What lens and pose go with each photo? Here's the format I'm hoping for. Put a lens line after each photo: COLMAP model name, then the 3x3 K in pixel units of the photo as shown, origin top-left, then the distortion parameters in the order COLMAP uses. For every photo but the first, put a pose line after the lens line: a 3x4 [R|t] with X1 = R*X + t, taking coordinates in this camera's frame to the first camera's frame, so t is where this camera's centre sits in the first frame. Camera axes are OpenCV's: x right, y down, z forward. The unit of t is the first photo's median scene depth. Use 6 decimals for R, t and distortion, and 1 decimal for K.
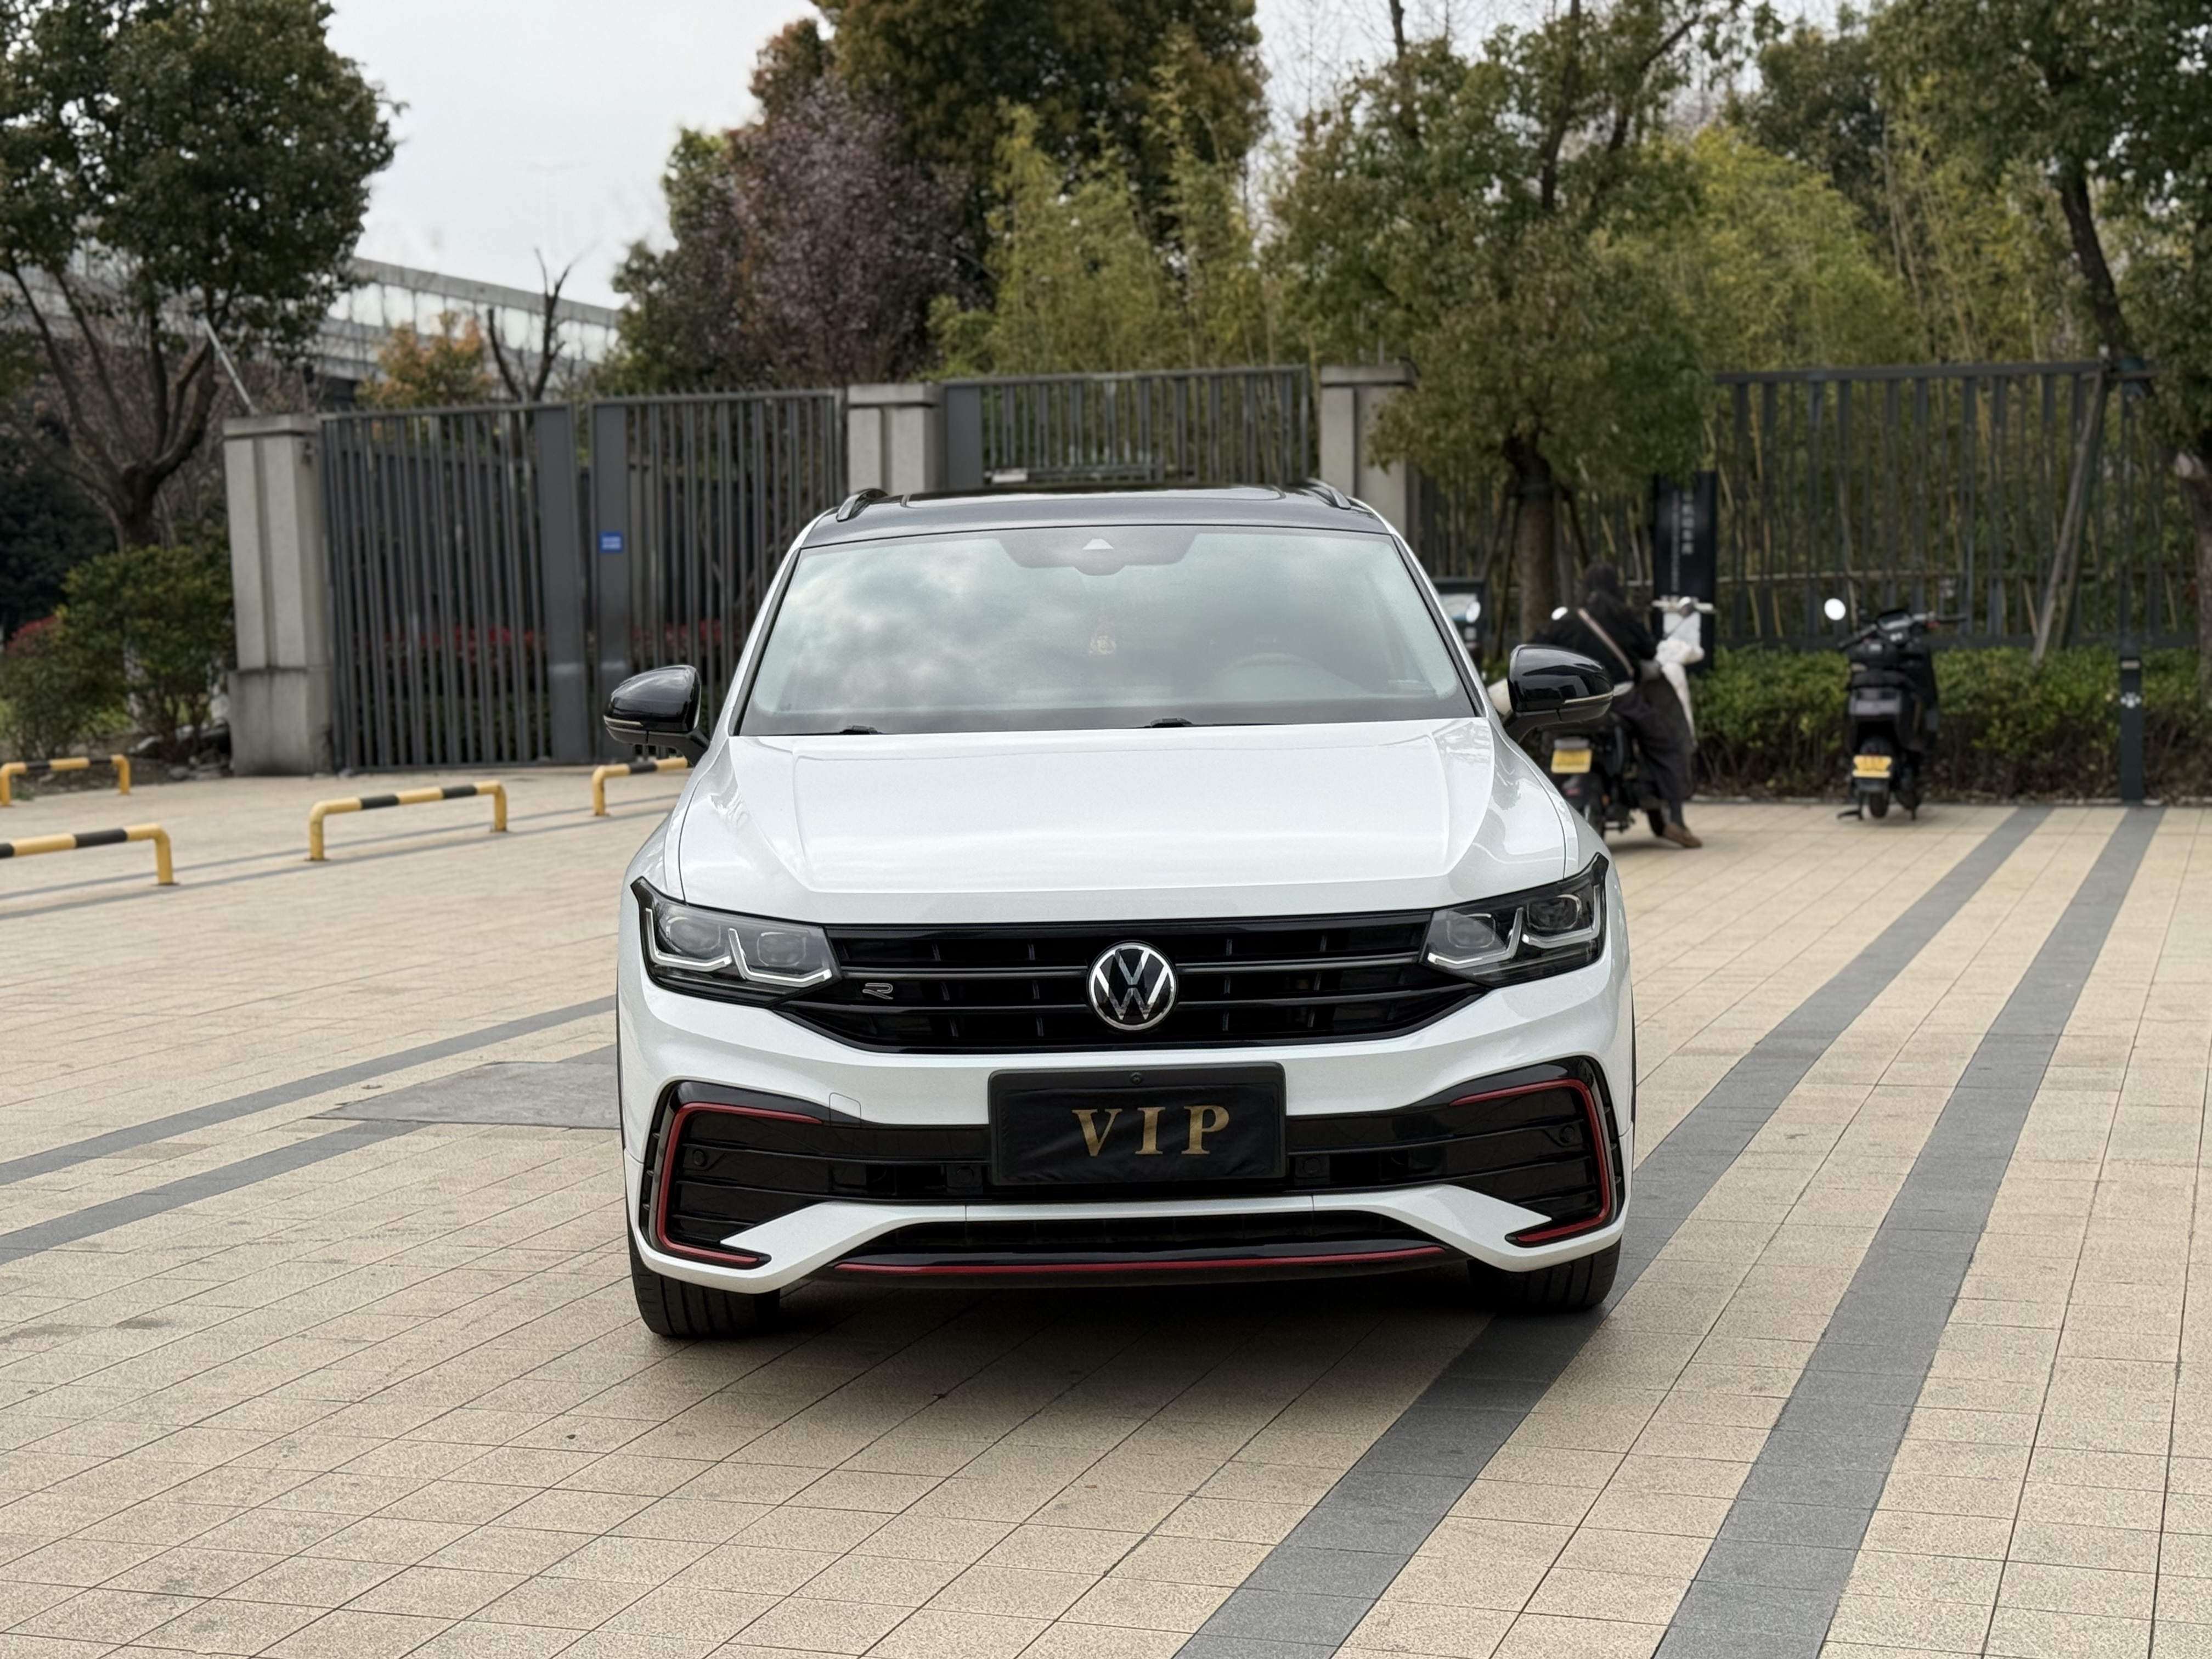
lens RADIAL K [[3264.2, 0, 1095.7], [0, 3264.2, 837.9], [0, 0, 1]] dist [0.120999, 0.000000]
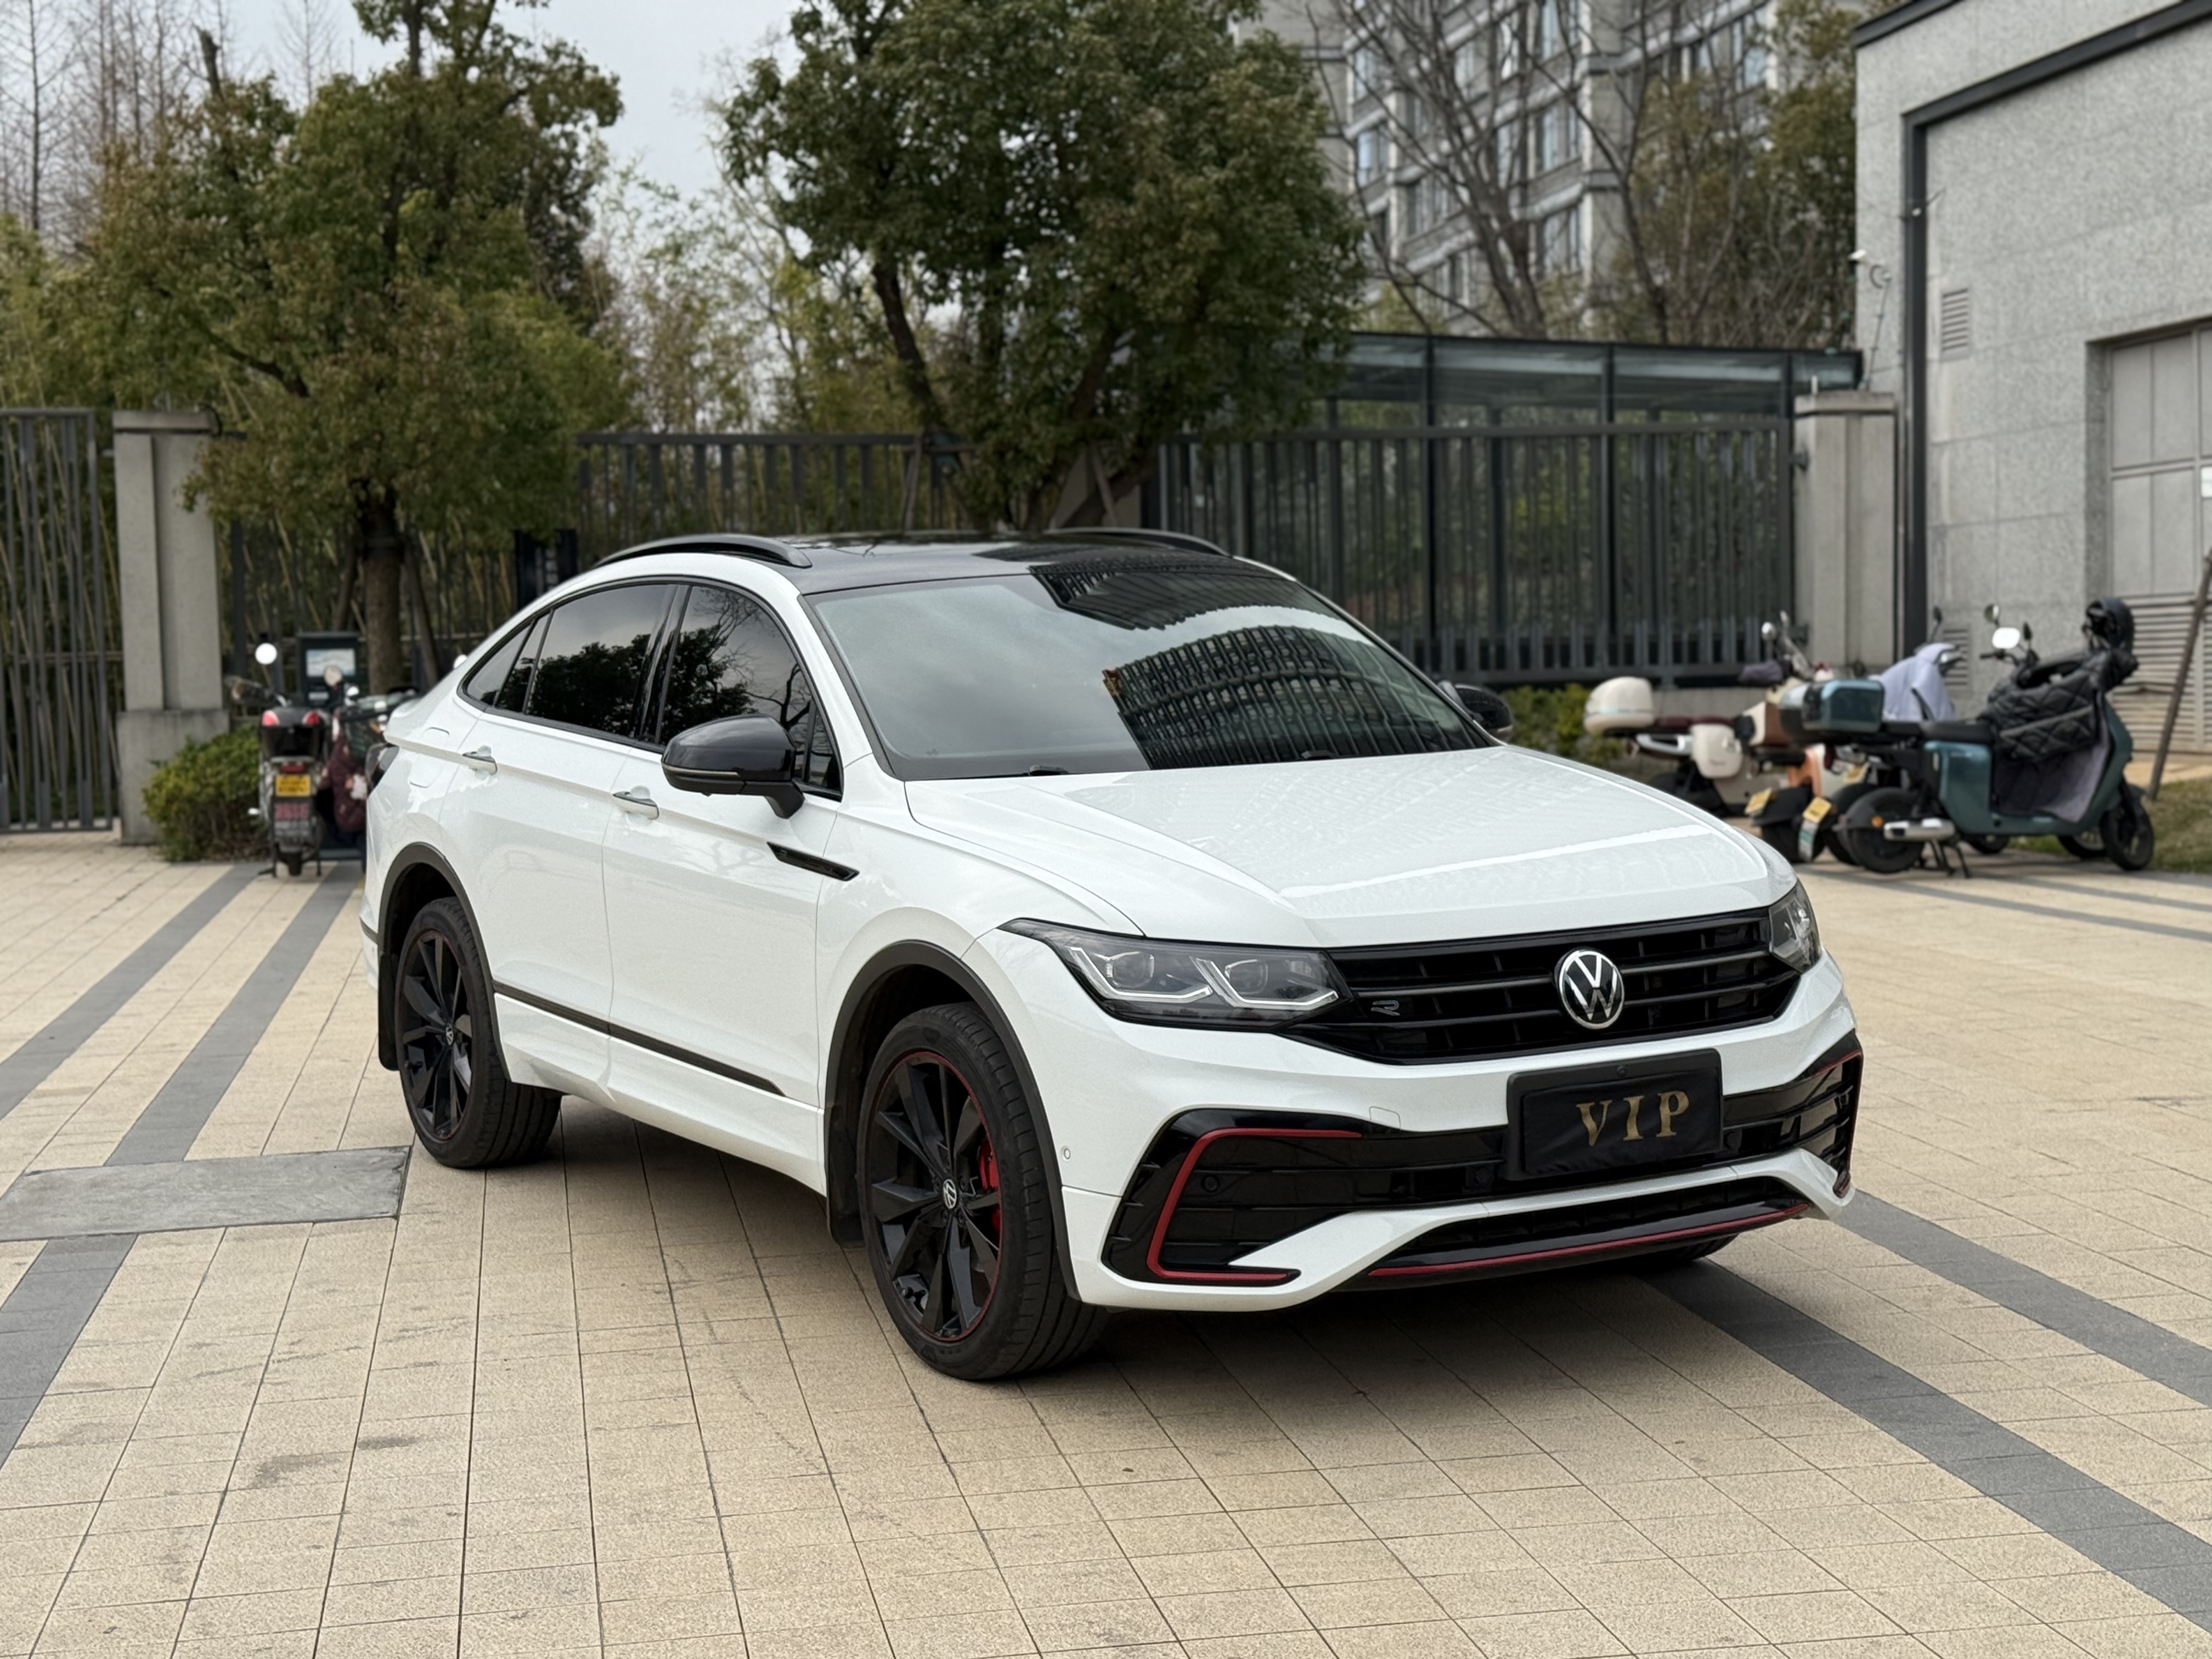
lens RADIAL K [[3264.2, 0, 1101.1], [0, 3264.2, 832.6], [0, 0, 1]] dist [0.120999, 0.000000]
pose [[0.864061, -0.036671, 0.502050, -0.653672], [0.046648, 0.998885, -0.007323, -0.006342], [-0.501221, 0.029747, 0.864808, 0.125413]]
